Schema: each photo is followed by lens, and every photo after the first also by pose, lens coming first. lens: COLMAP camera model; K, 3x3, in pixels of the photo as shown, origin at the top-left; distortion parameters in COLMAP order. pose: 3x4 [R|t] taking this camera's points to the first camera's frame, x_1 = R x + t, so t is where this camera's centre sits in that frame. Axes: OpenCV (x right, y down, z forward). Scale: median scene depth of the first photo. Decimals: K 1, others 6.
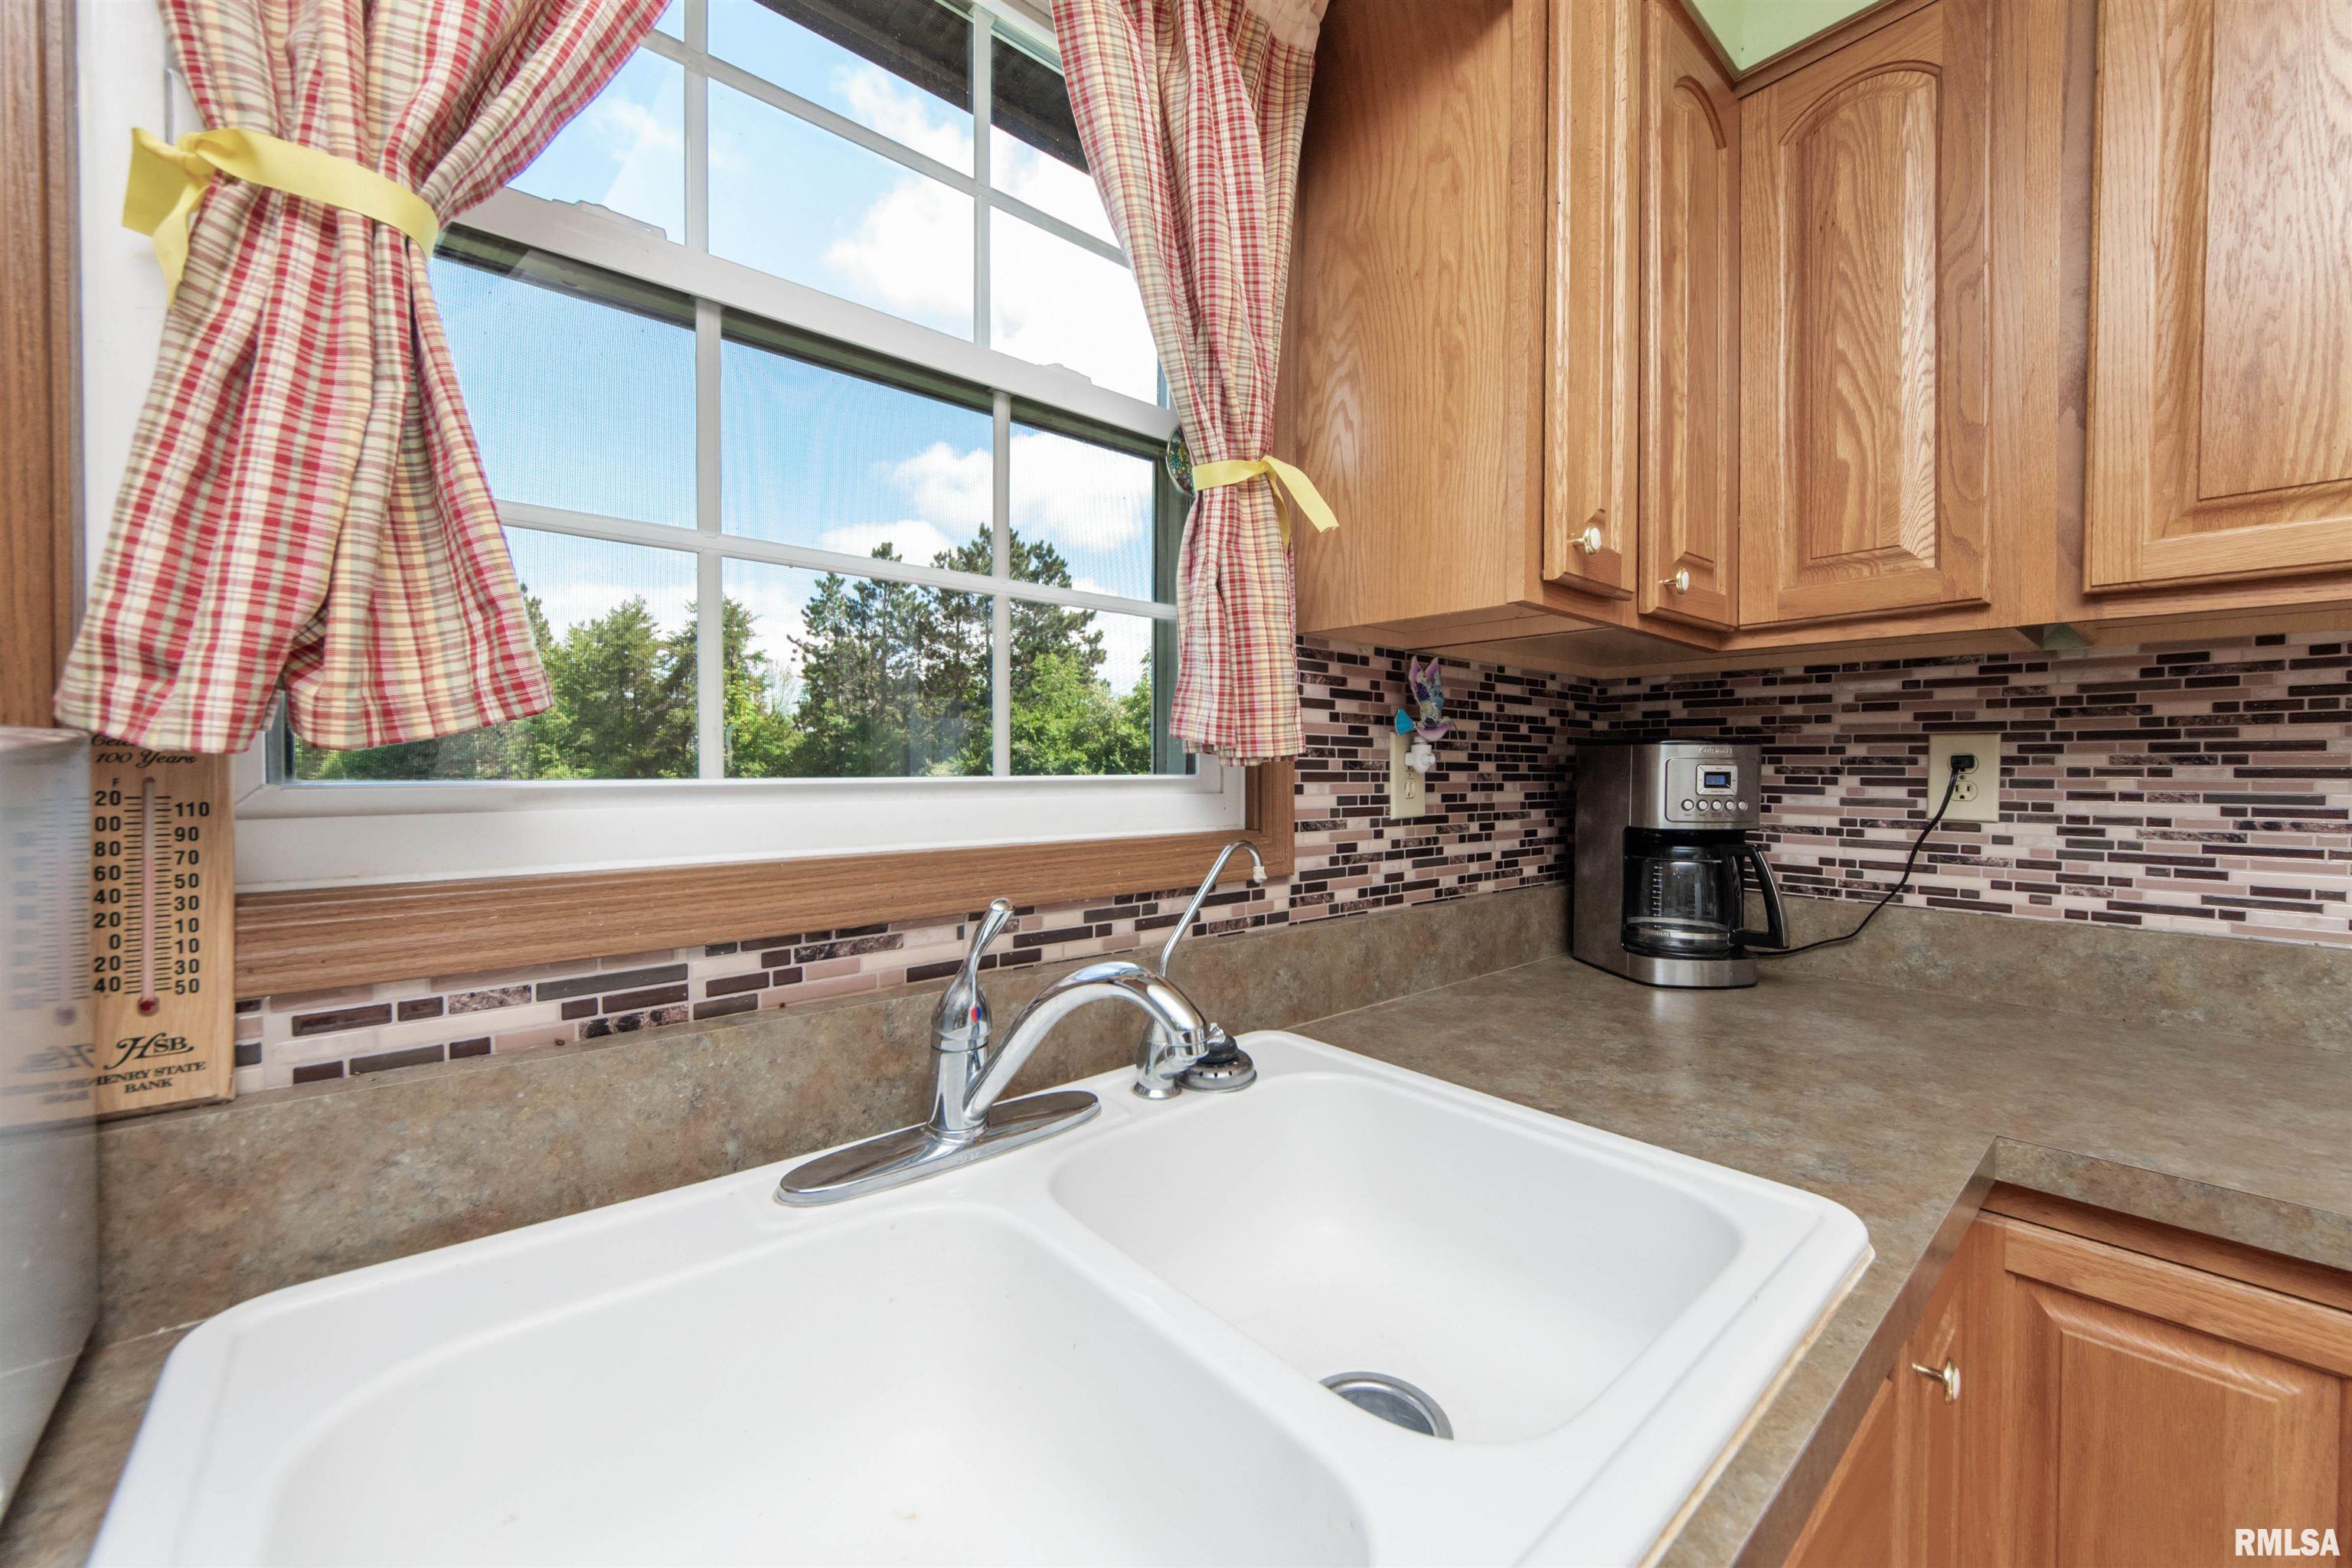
lens RADIAL K [[880.3, 0, 1170.0], [0, 880.3, 777.8], [0, 0, 1]] dist [-0.000715, -0.000128]
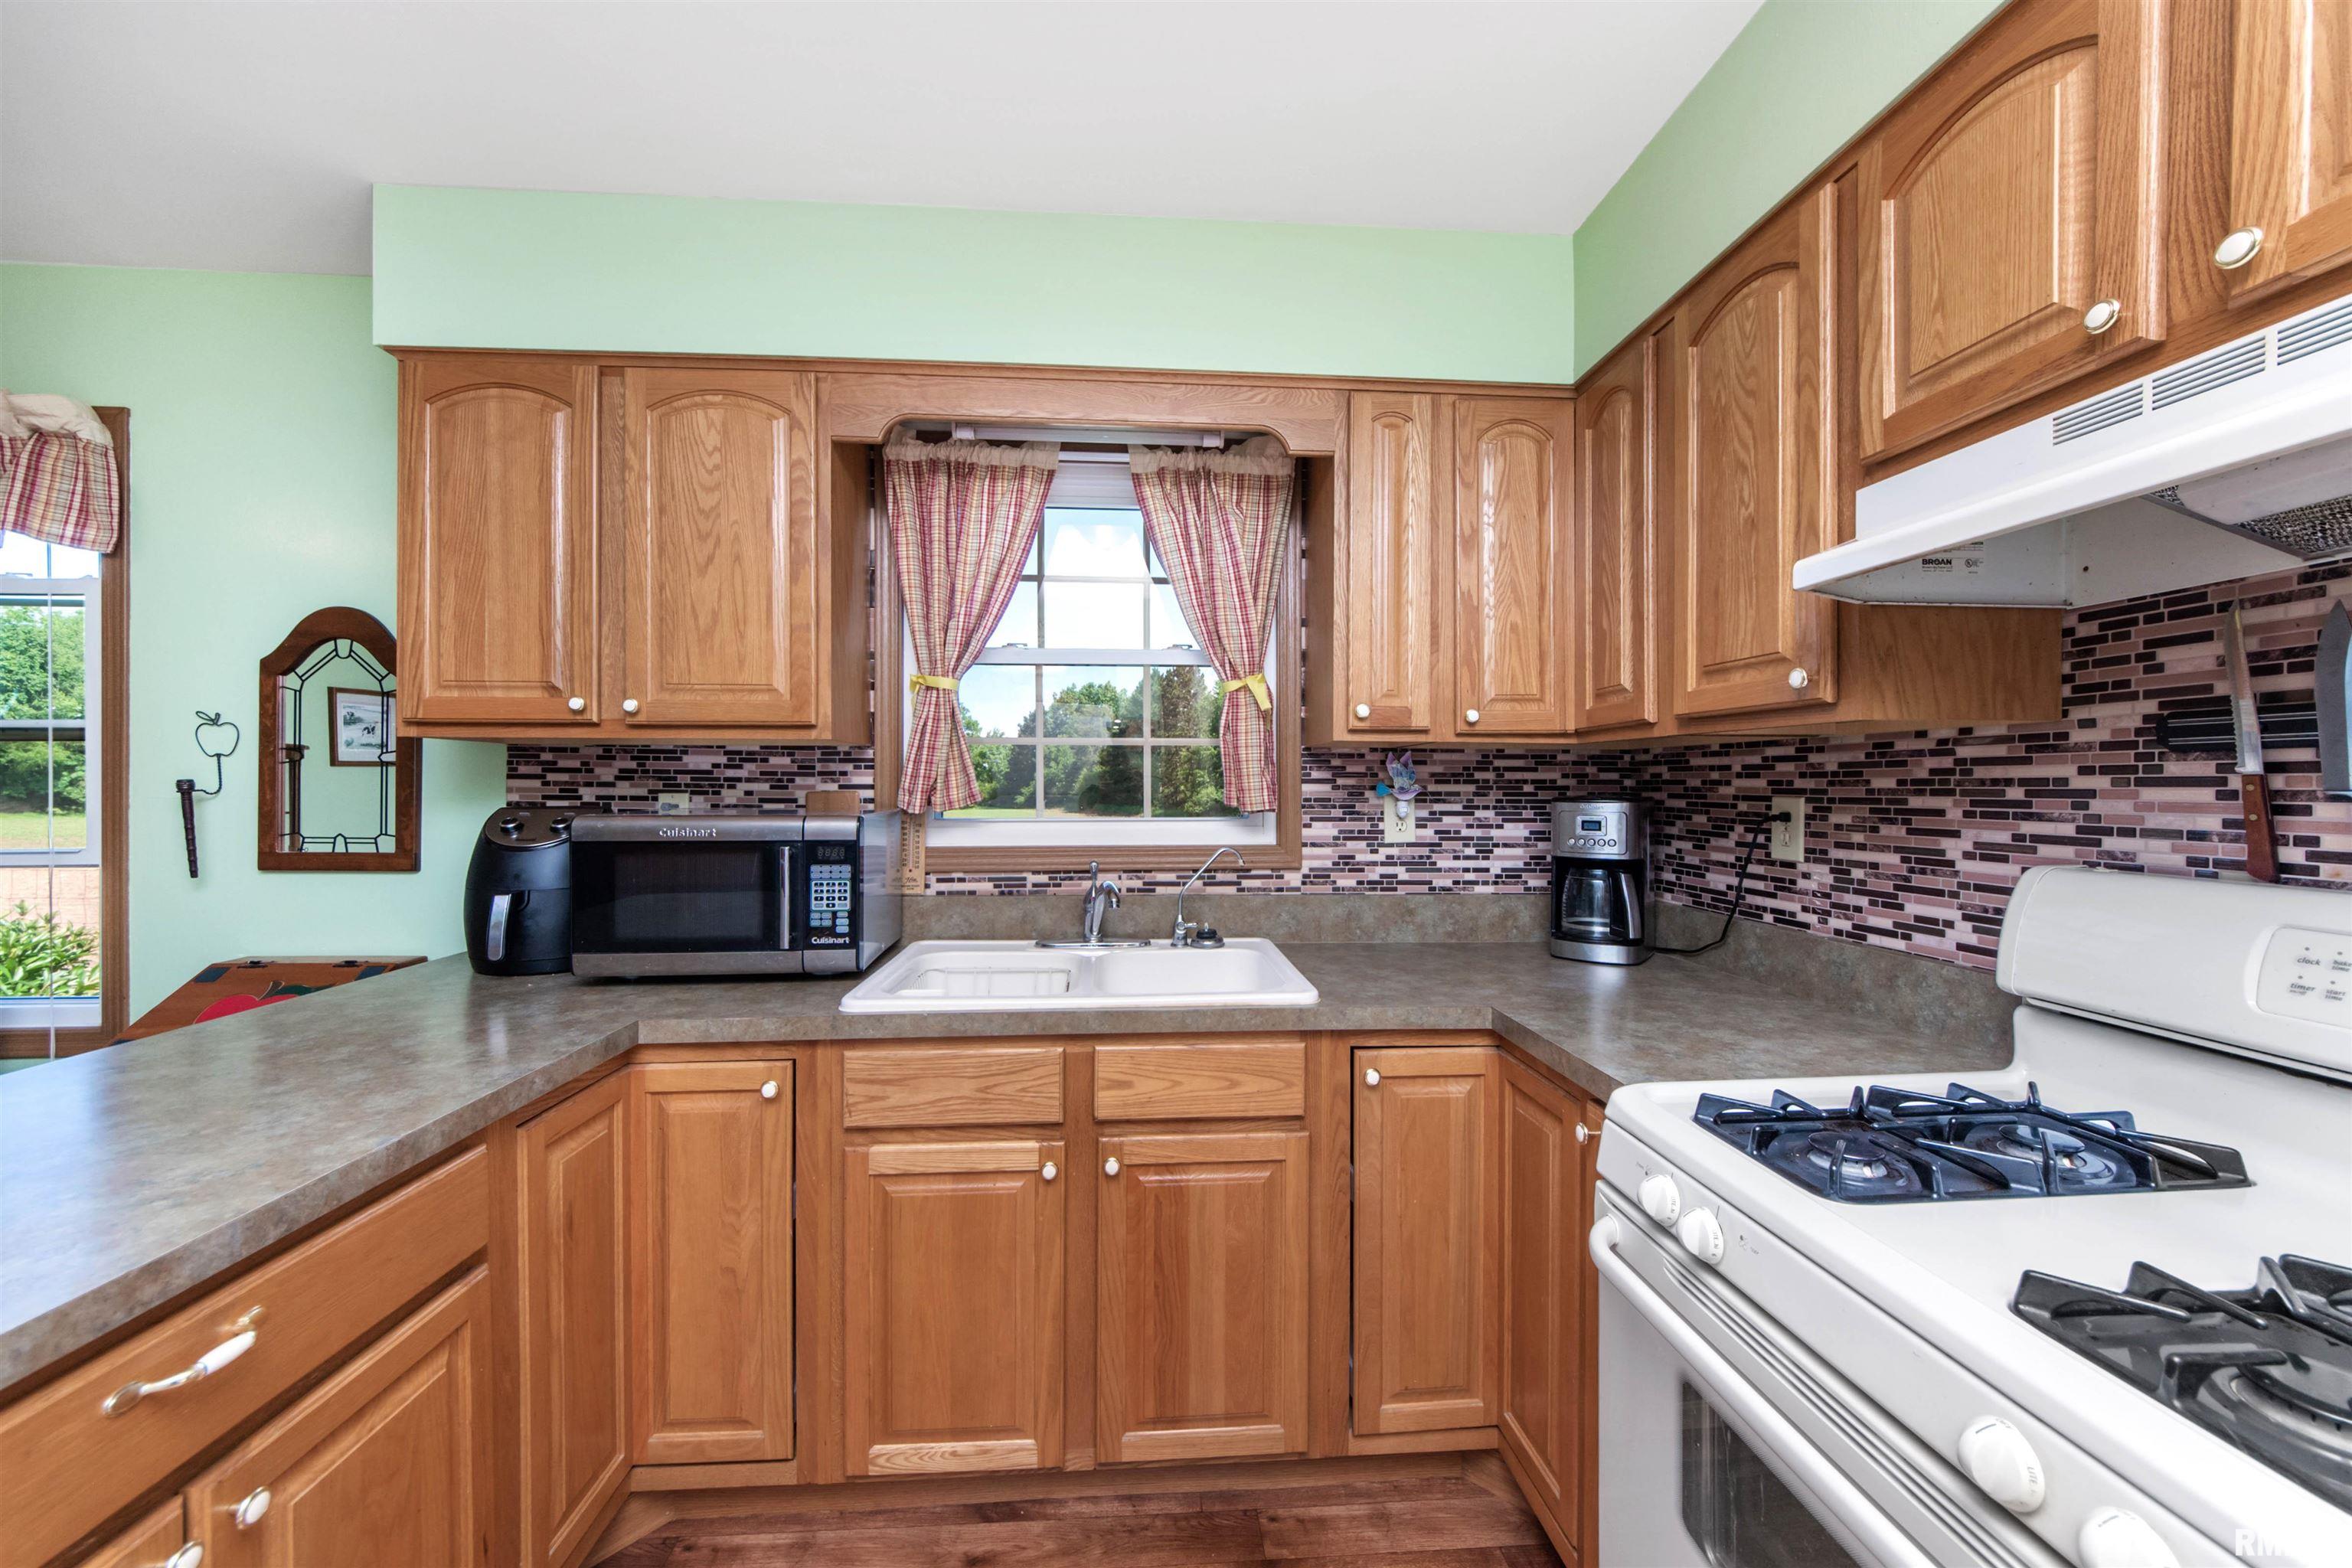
lens RADIAL K [[821.1, 0, 1187.8], [0, 821.1, 780.0], [0, 0, 1]] dist [-0.000346, -0.000027]
pose [[0.810438, -0.006479, -0.585789, 0.931377], [-0.007094, 0.999757, -0.020872, -0.044525], [0.585782, 0.021071, 0.810195, -0.597655]]
